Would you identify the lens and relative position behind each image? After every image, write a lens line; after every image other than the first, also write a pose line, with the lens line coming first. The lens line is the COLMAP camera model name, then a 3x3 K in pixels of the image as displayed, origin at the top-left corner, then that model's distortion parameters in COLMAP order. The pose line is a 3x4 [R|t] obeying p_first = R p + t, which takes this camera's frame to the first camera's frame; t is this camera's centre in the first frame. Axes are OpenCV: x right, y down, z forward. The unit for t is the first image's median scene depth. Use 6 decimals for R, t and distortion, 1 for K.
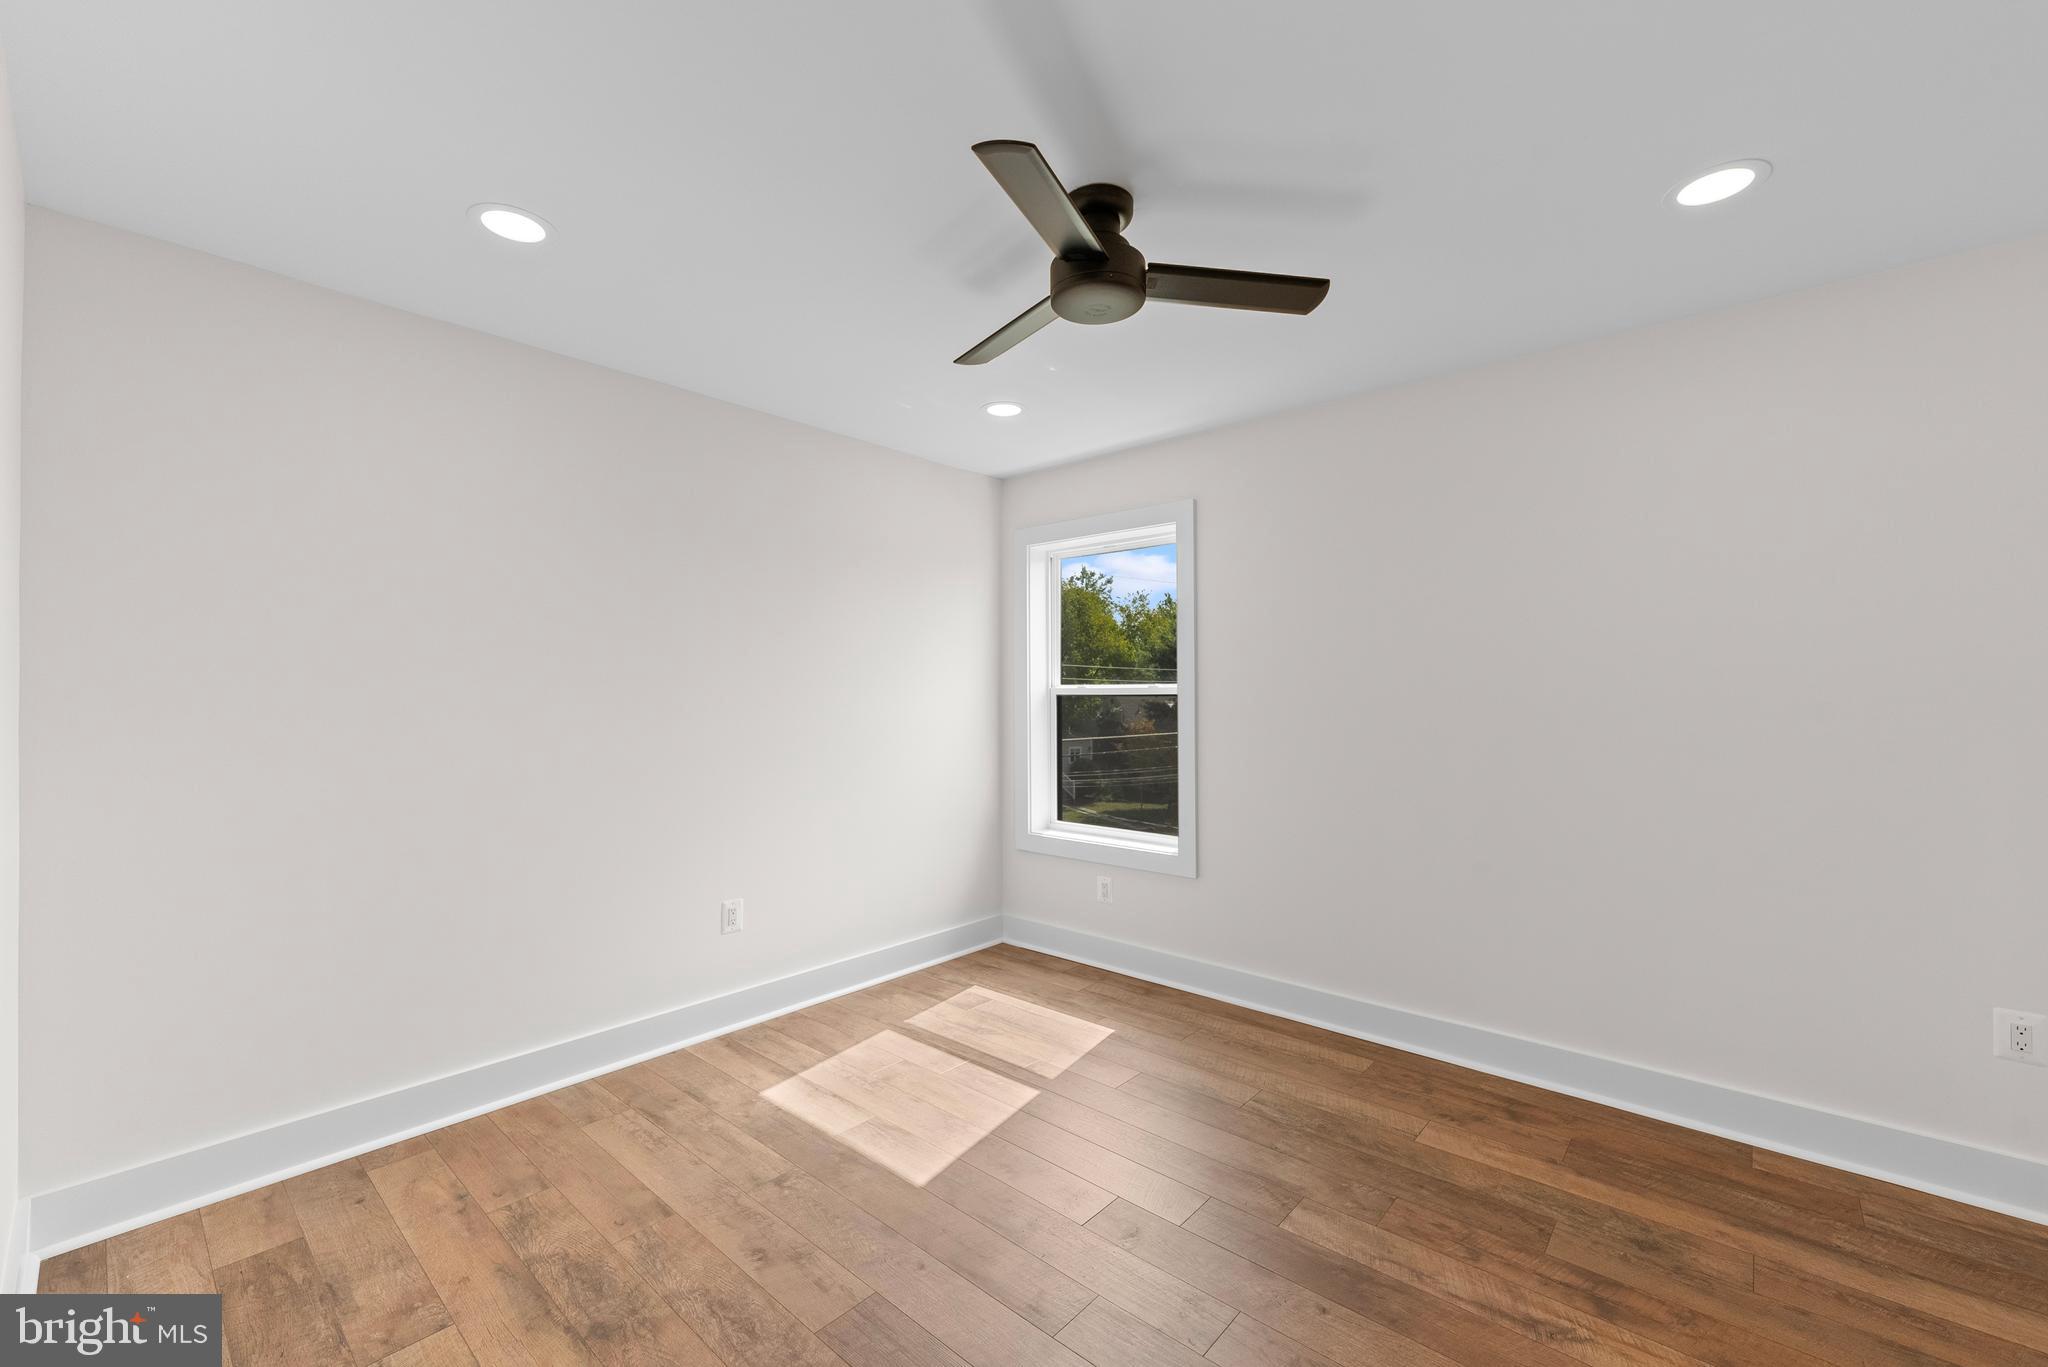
lens RADIAL K [[834.0, 0, 1016.6], [0, 834.0, 692.5], [0, 0, 1]] dist [-0.000893, -0.000595]
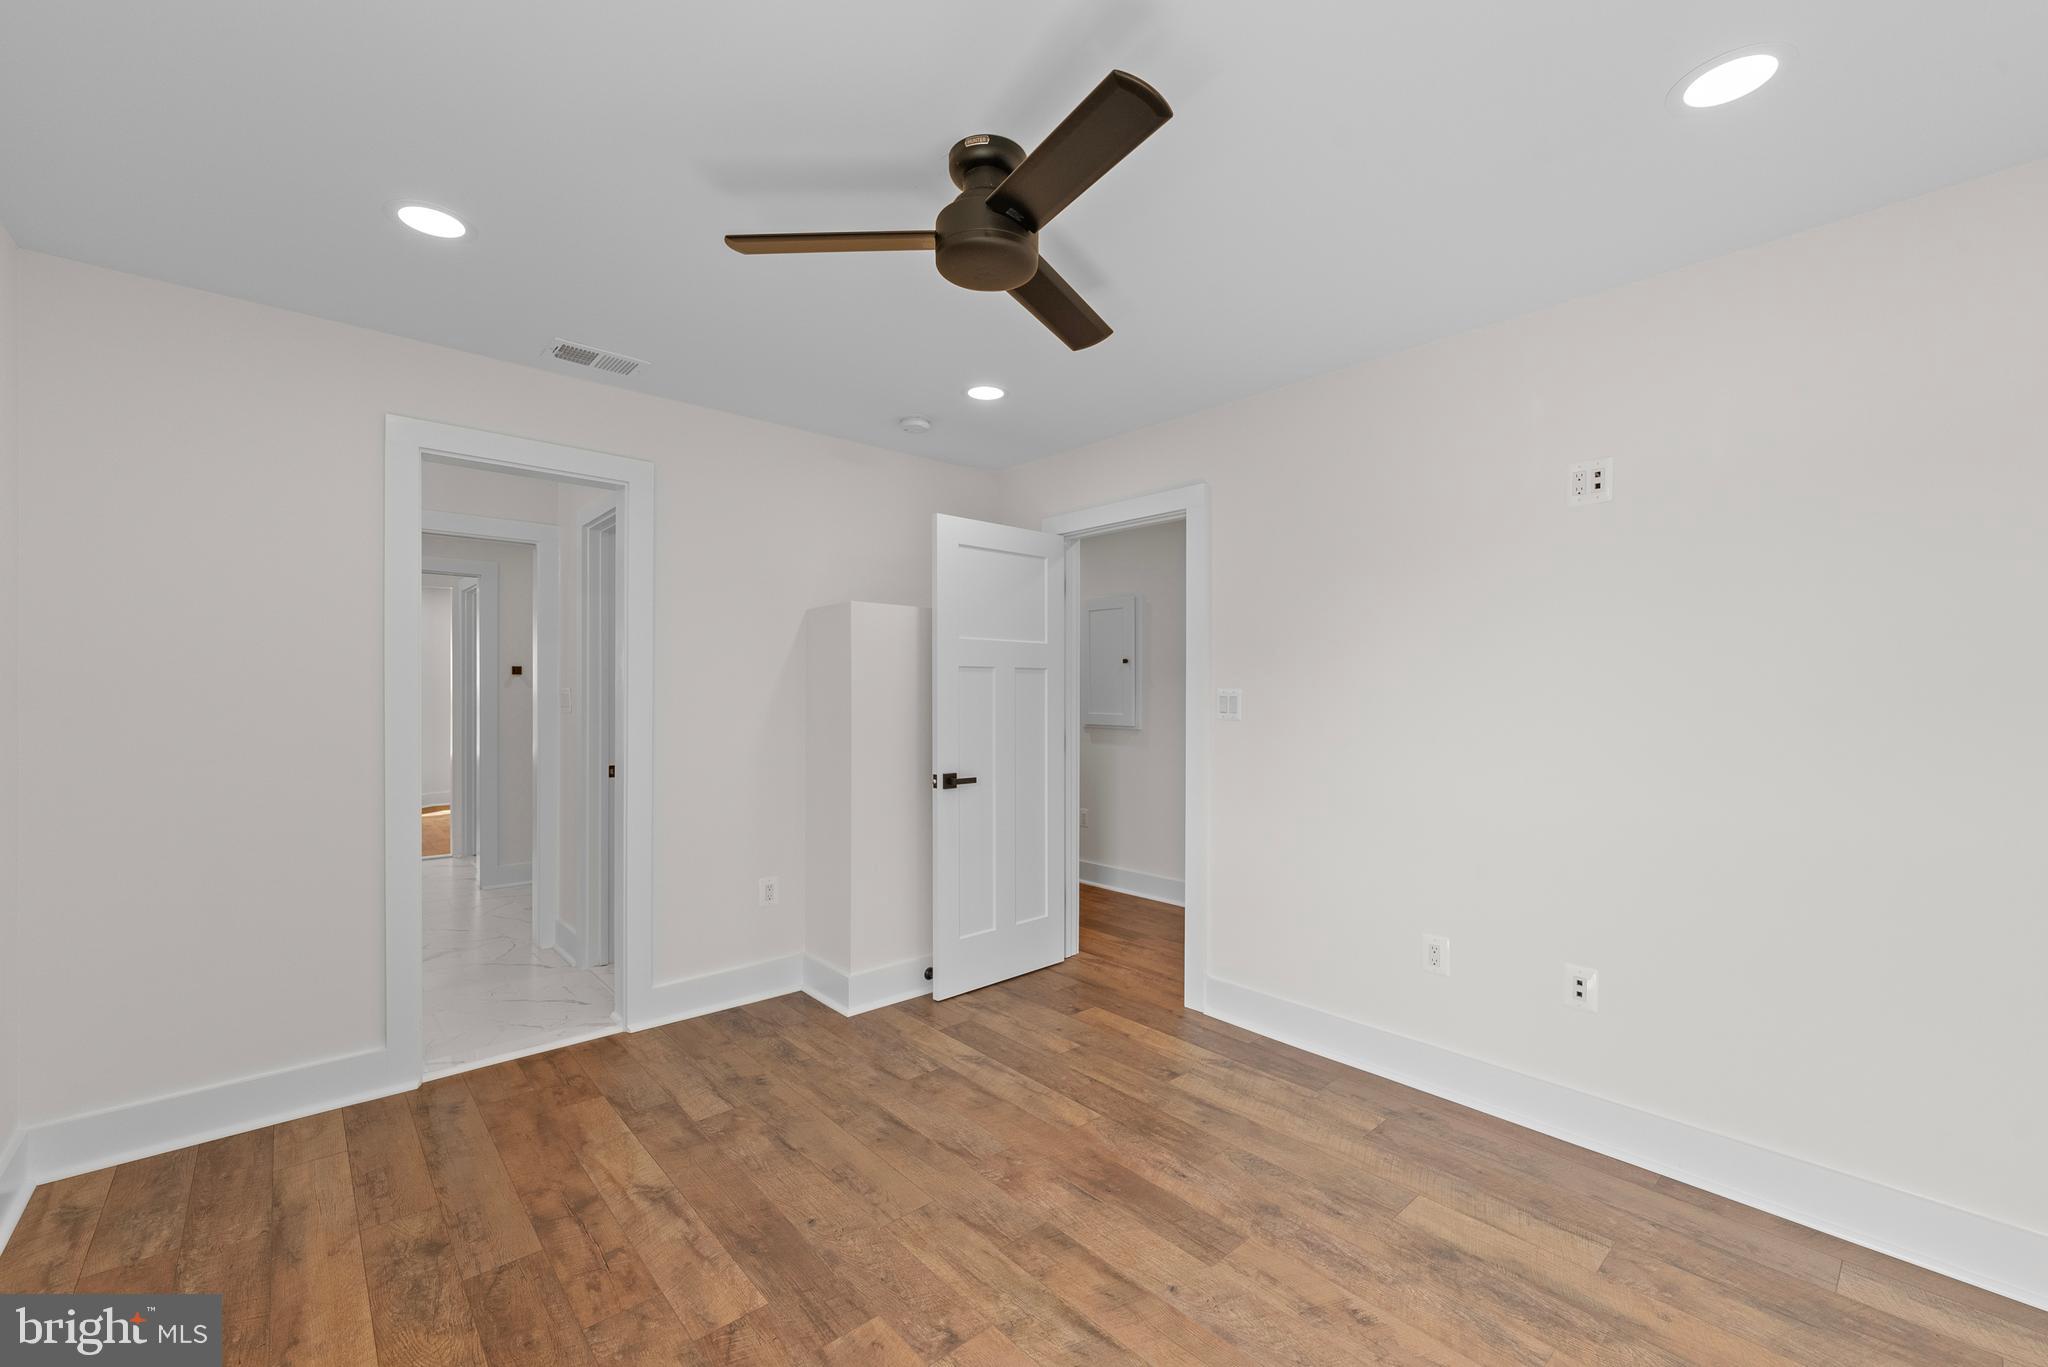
lens RADIAL K [[834.0, 0, 1016.6], [0, 834.0, 692.5], [0, 0, 1]] dist [-0.000893, -0.000595]
pose [[-0.992869, -0.003030, 0.119173, -0.047585], [-0.002824, 0.999994, 0.001902, 0.001711], [-0.119178, 0.001552, -0.992872, 1.977798]]
